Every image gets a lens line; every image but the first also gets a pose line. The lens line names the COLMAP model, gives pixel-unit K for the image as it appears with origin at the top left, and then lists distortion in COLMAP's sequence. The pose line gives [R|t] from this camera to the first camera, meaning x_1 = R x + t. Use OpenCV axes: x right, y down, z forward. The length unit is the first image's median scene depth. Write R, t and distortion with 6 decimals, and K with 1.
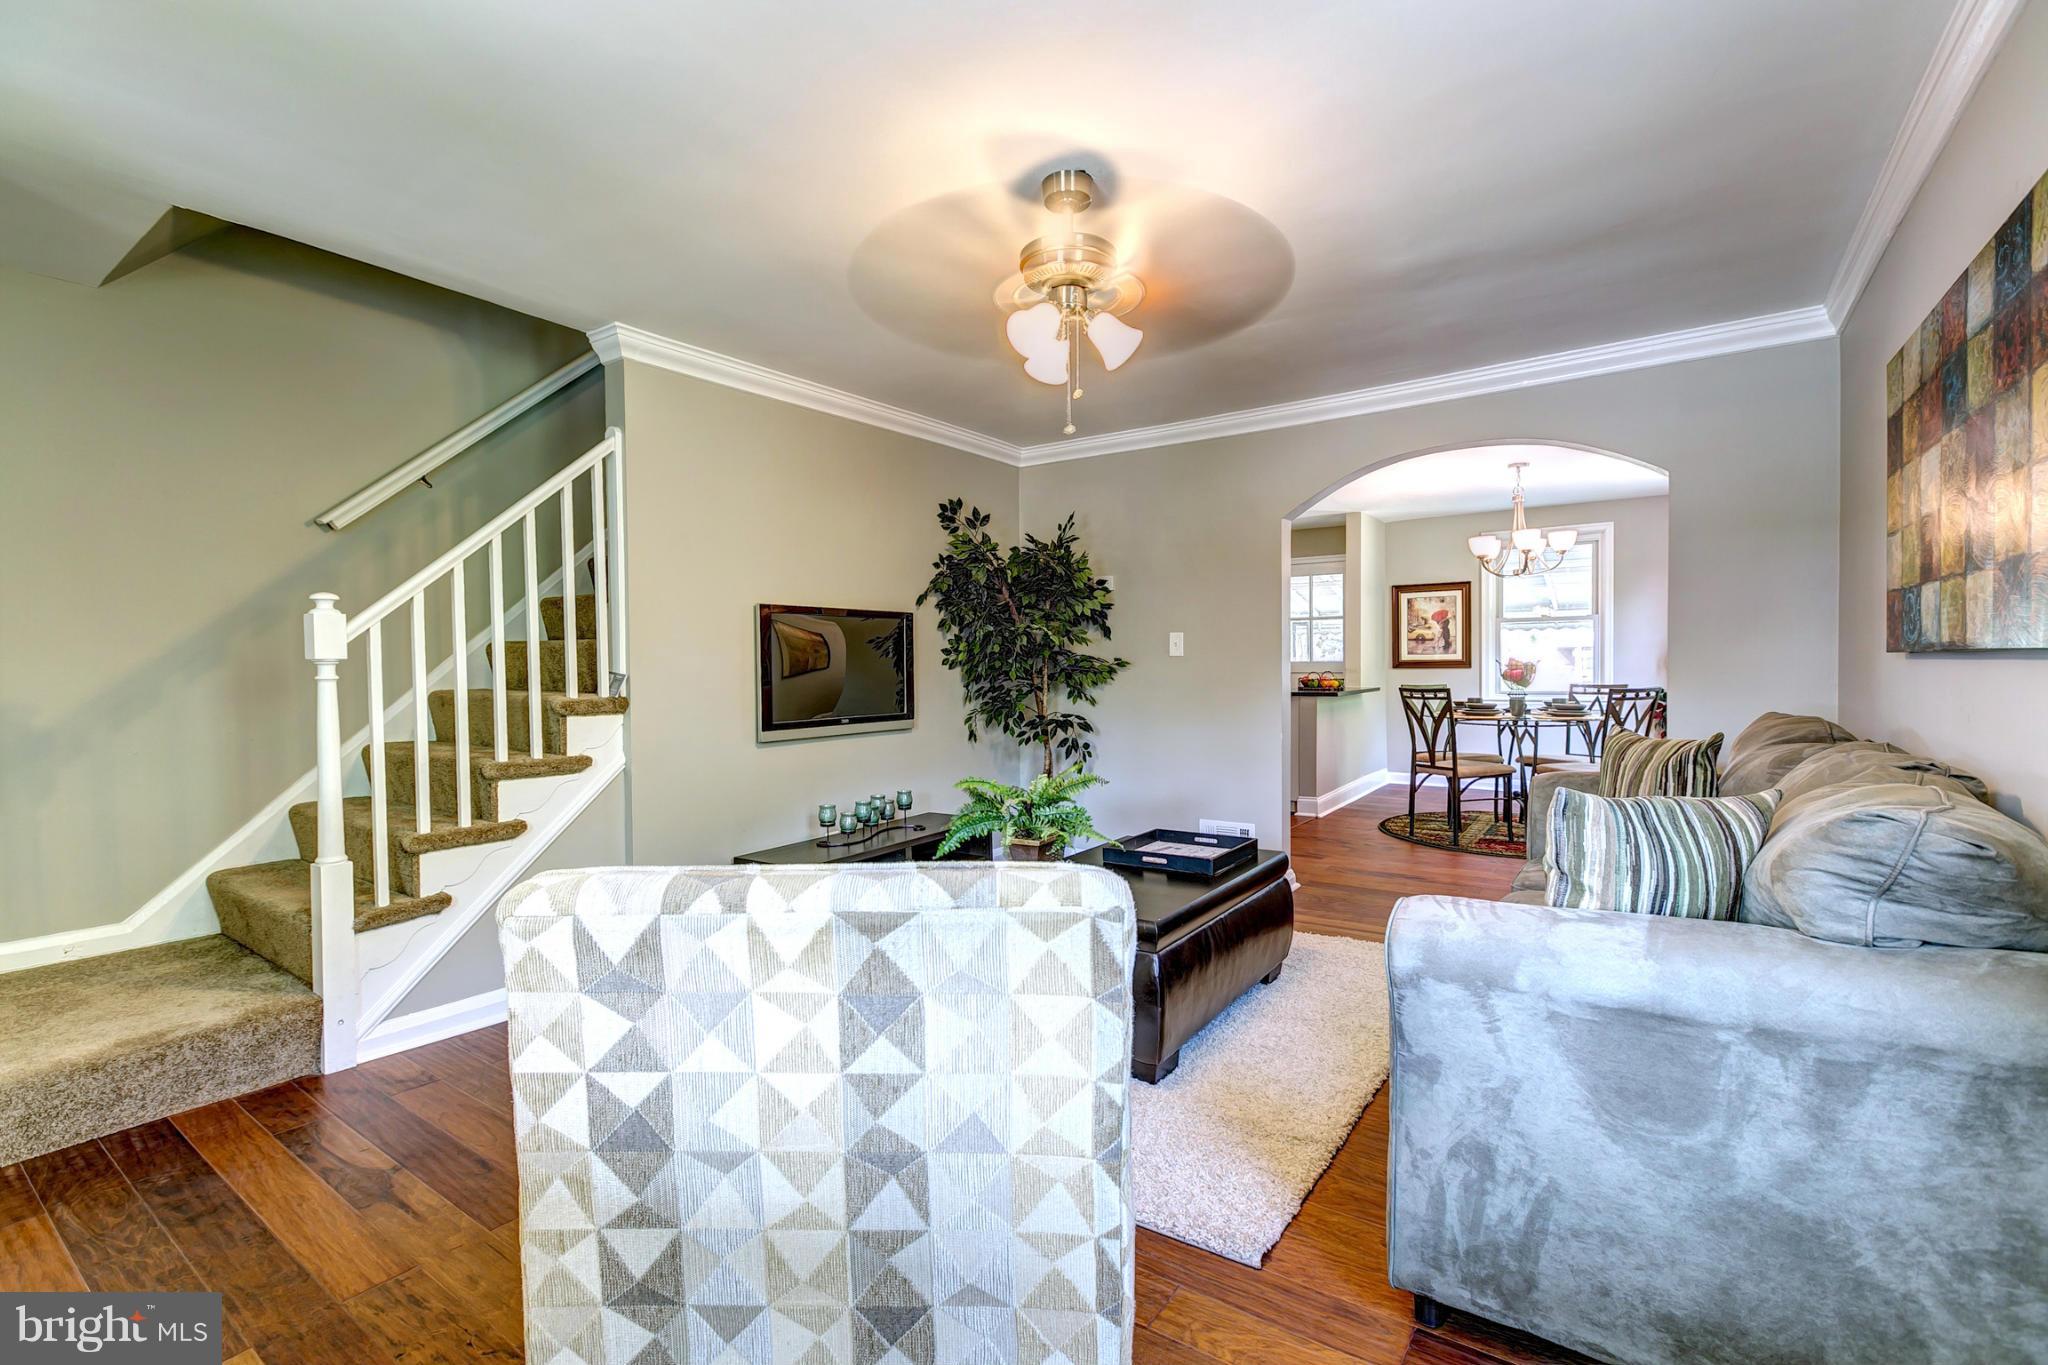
lens RADIAL K [[914.0, 0, 996.0], [0, 914.0, 676.5], [0, 0, 1]] dist [0.004119, -0.001840]
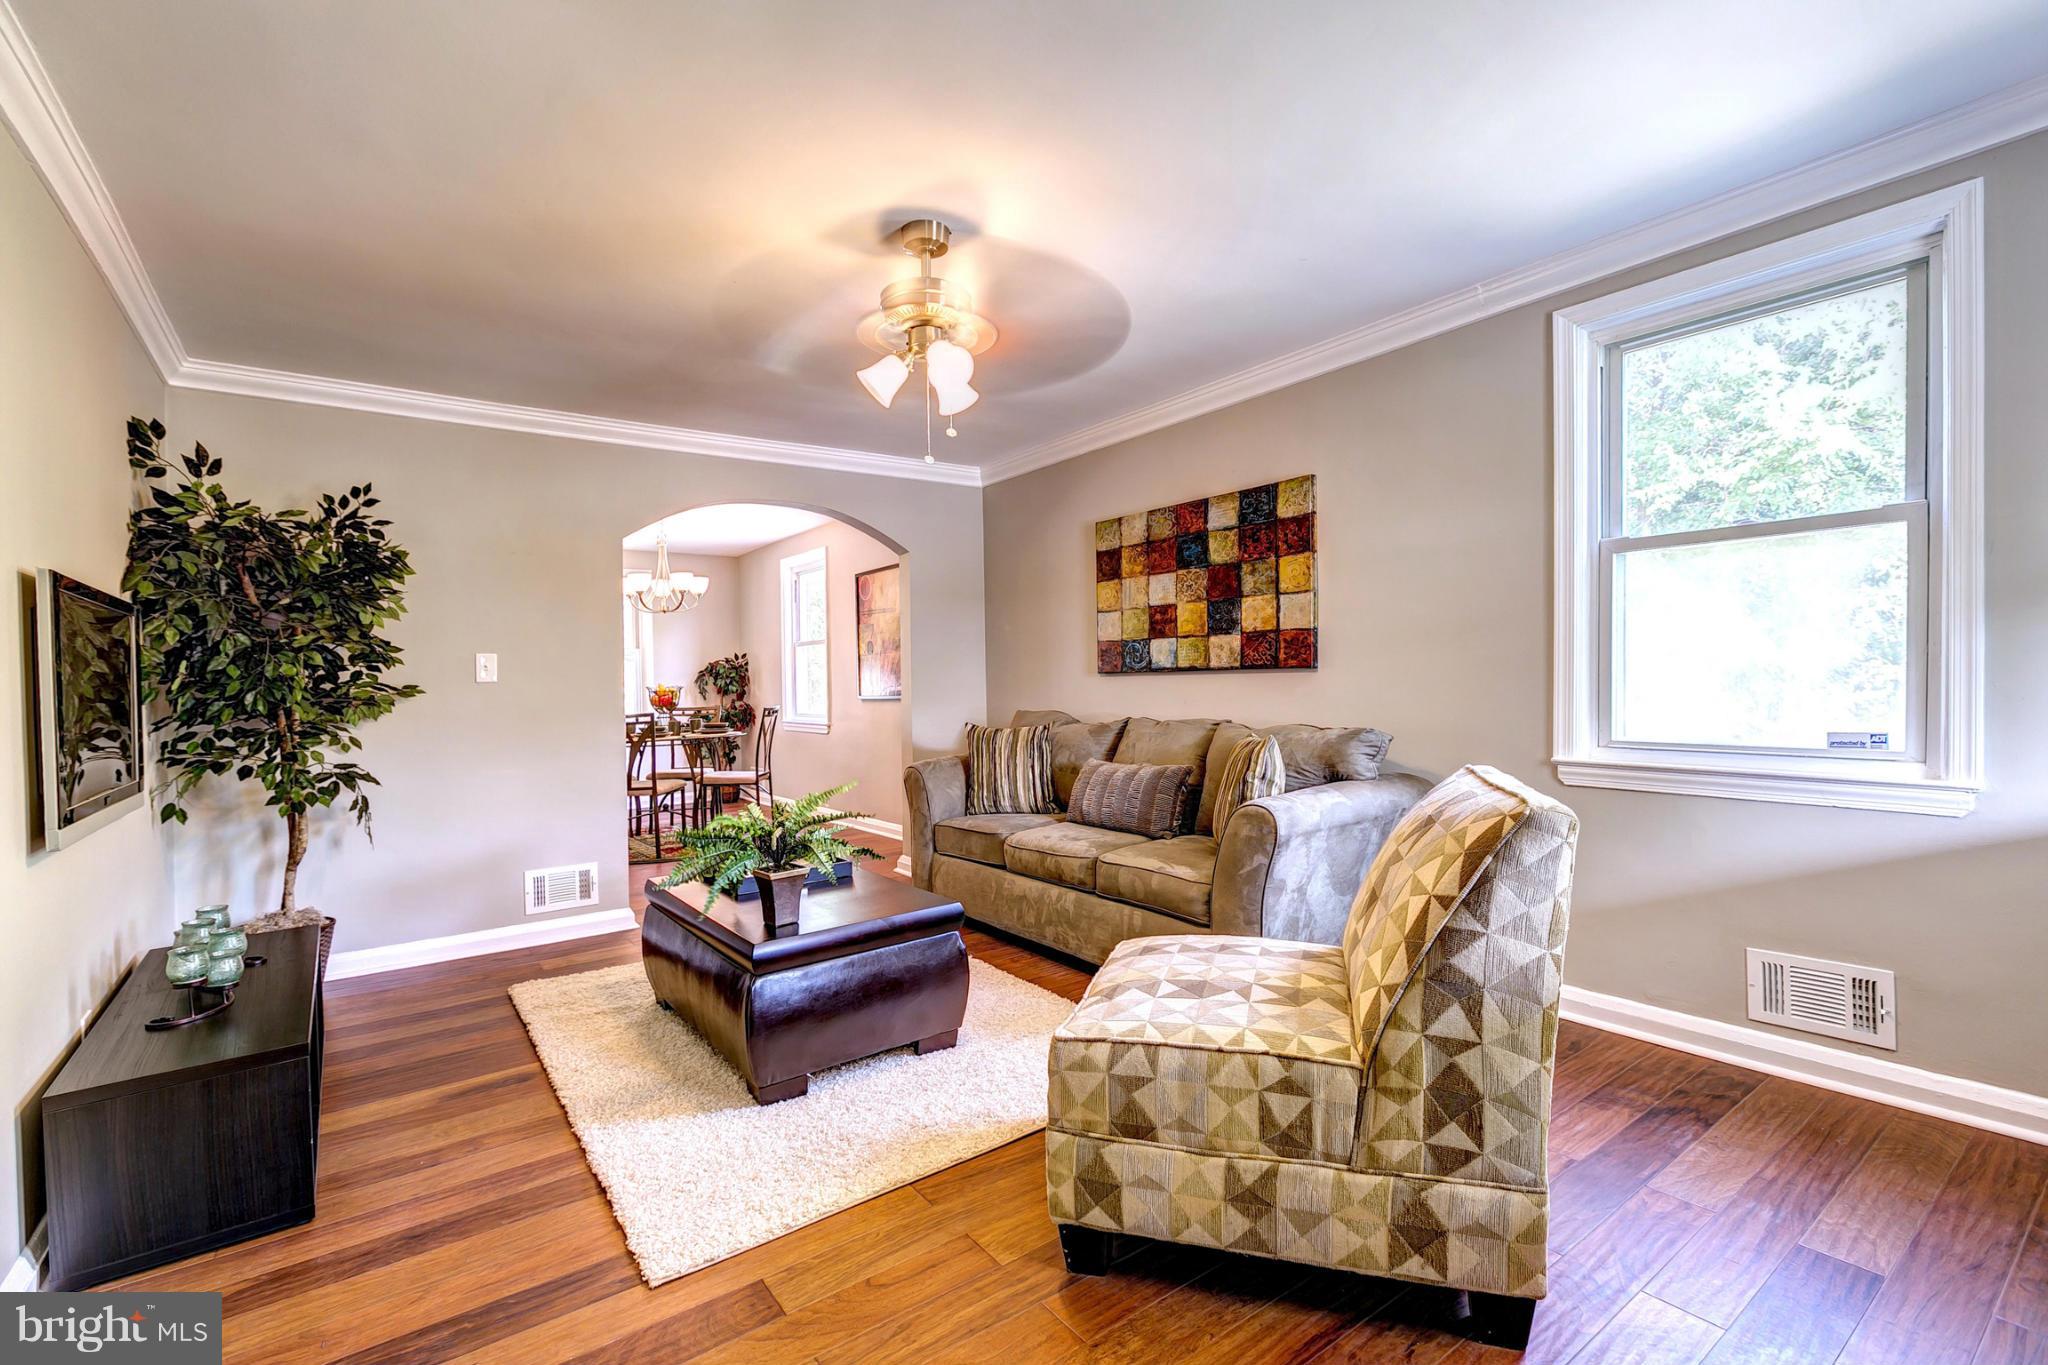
lens RADIAL K [[914.0, 0, 1029.2], [0, 914.0, 681.8], [0, 0, 1]] dist [0.004119, -0.001840]
pose [[0.313984, 0.000113, 0.949428, -0.272235], [0.032345, 0.999418, -0.010816, 0.001800], [-0.948877, 0.034105, 0.313797, 0.169599]]
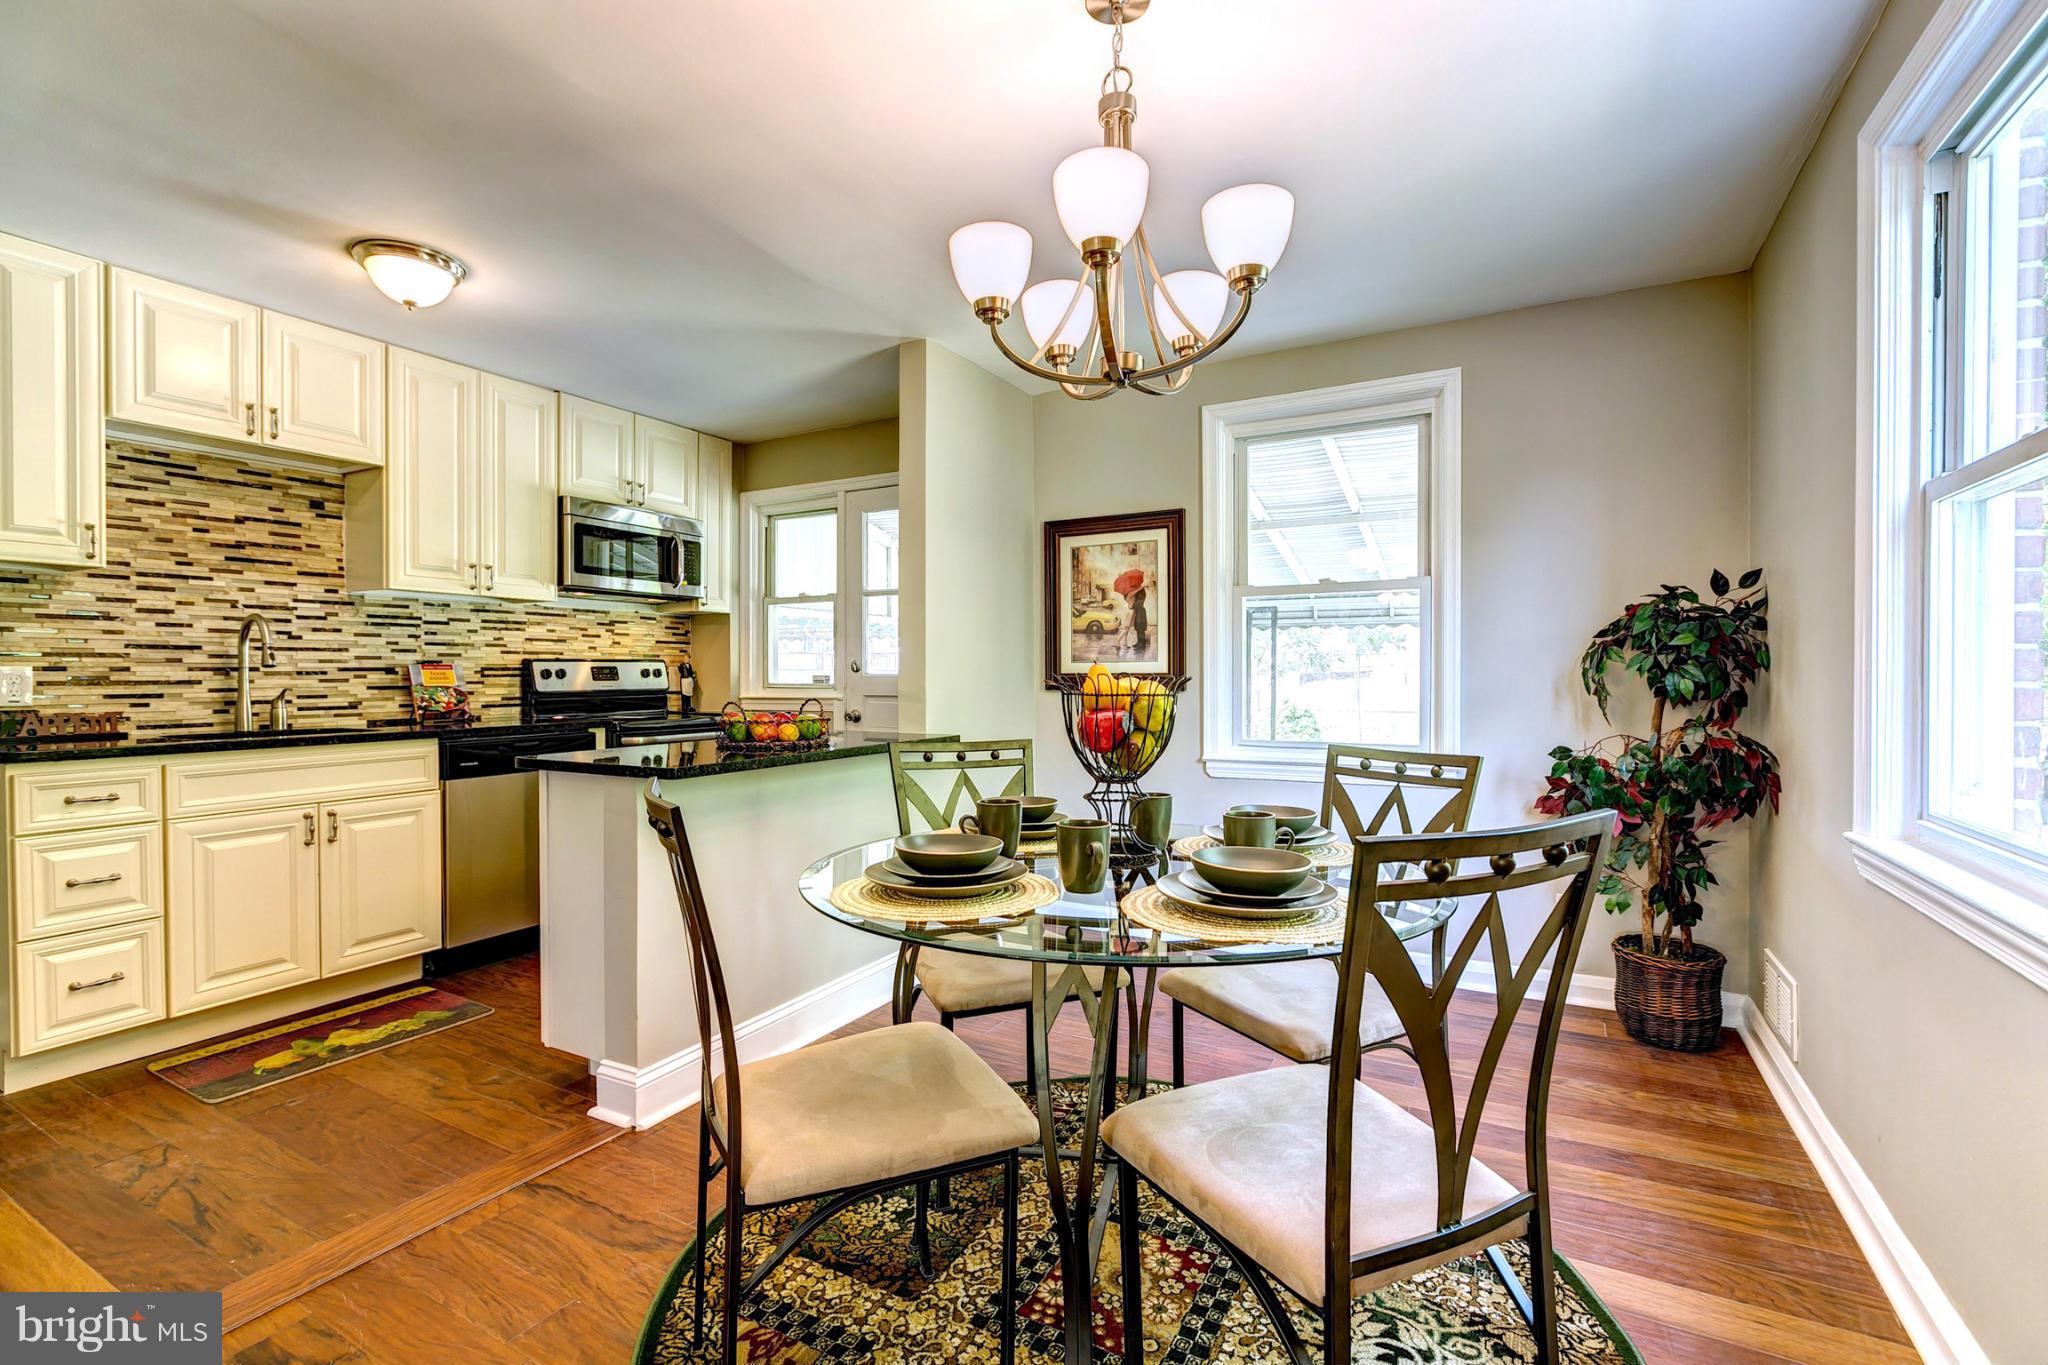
lens RADIAL K [[914.0, 0, 998.7], [0, 914.0, 705.0], [0, 0, 1]] dist [0.004119, -0.001840]
pose [[0.994299, 0.004112, 0.106553, 0.385015], [-0.006499, 0.999735, 0.022064, -0.012205], [-0.106434, -0.022631, 0.994062, 0.551224]]
